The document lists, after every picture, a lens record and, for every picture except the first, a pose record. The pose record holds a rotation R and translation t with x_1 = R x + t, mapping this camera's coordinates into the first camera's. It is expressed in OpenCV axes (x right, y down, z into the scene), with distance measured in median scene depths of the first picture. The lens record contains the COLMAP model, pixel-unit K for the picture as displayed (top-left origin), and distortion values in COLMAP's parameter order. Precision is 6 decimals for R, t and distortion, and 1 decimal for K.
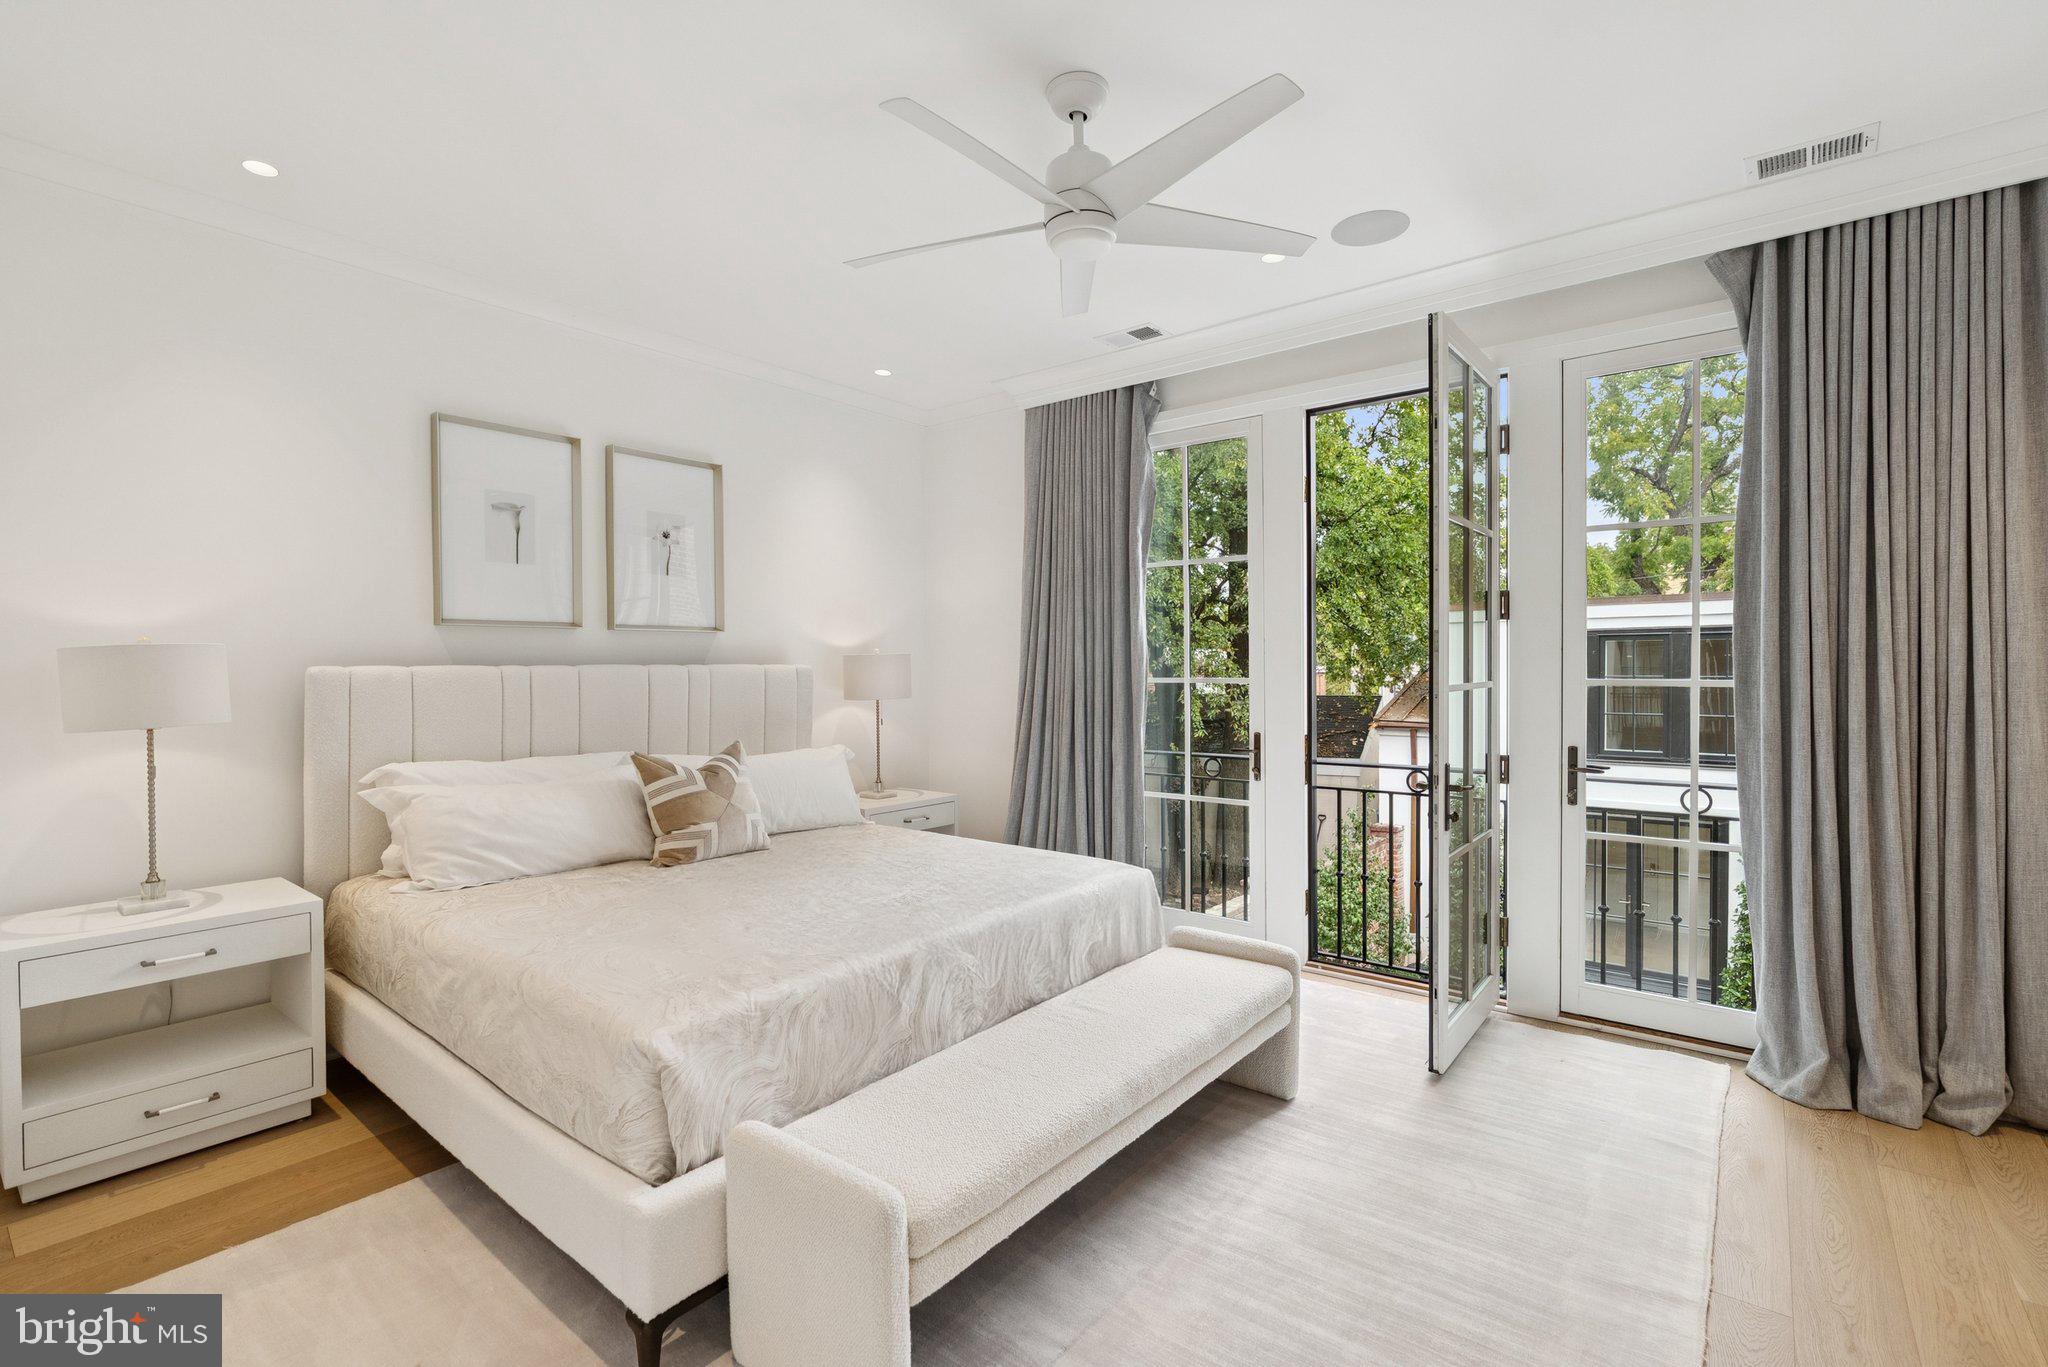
lens RADIAL K [[947.2, 0, 1026.6], [0, 947.2, 672.8], [0, 0, 1]] dist [-0.005834, 0.001789]
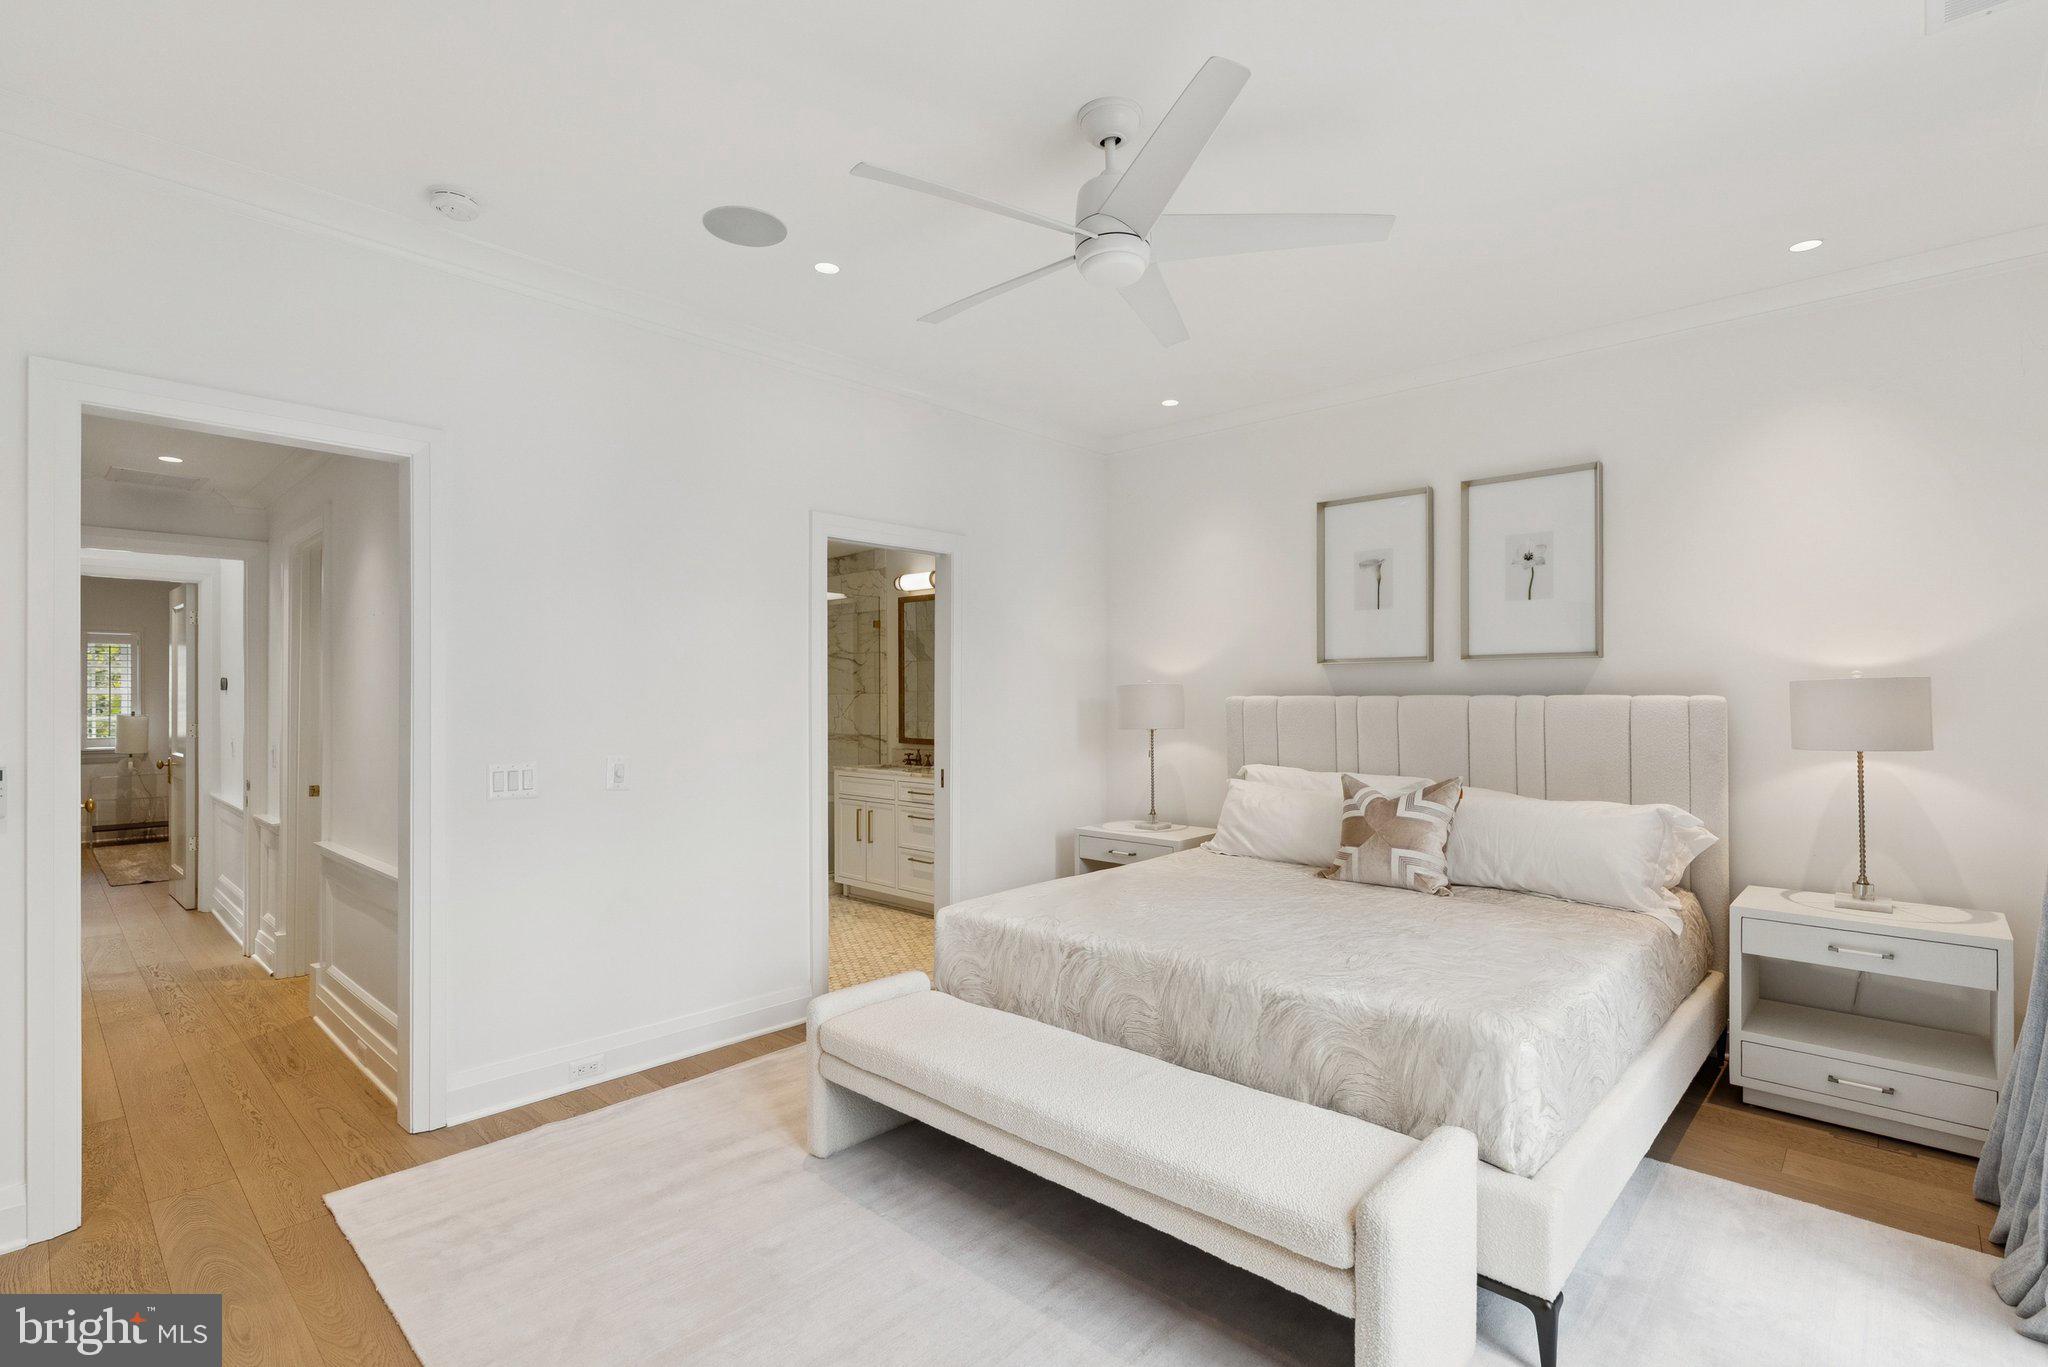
lens RADIAL K [[947.2, 0, 1021.1], [0, 947.2, 686.0], [0, 0, 1]] dist [-0.005834, 0.001789]
pose [[-0.062005, -0.007357, -0.998049, 0.665456], [-0.007752, 0.999946, -0.006890, -0.007878], [0.998046, 0.007310, -0.062059, 0.629052]]
